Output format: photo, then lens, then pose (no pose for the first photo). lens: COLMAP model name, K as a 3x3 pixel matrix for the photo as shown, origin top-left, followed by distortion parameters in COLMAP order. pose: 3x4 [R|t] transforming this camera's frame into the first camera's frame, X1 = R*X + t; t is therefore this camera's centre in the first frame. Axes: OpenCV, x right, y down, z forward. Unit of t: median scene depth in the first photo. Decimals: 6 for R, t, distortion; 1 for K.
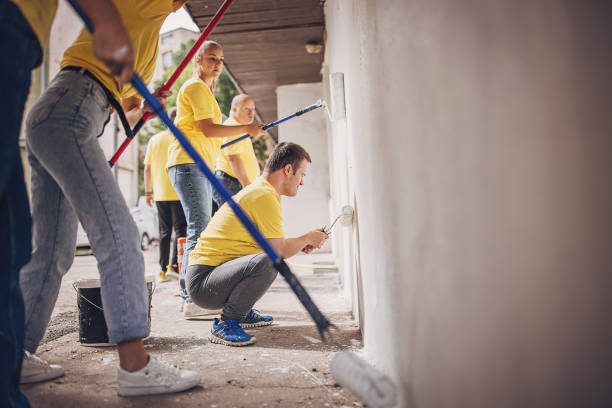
lens RADIAL K [[619.8, 0, 306.0], [0, 619.8, 204.0], [0, 0, 1]] dist [0.004721, -0.005807]
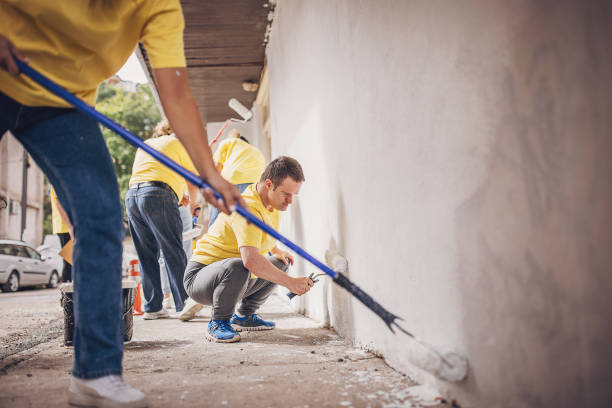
lens RADIAL K [[601.5, 0, 306.0], [0, 601.5, 204.0], [0, 0, 1]] dist [0.036272, 0.002750]
pose [[0.987232, 0.009915, 0.158981, -0.126533], [0.001335, 0.997511, -0.070499, 0.056522], [-0.159285, 0.069811, 0.984761, -0.062563]]
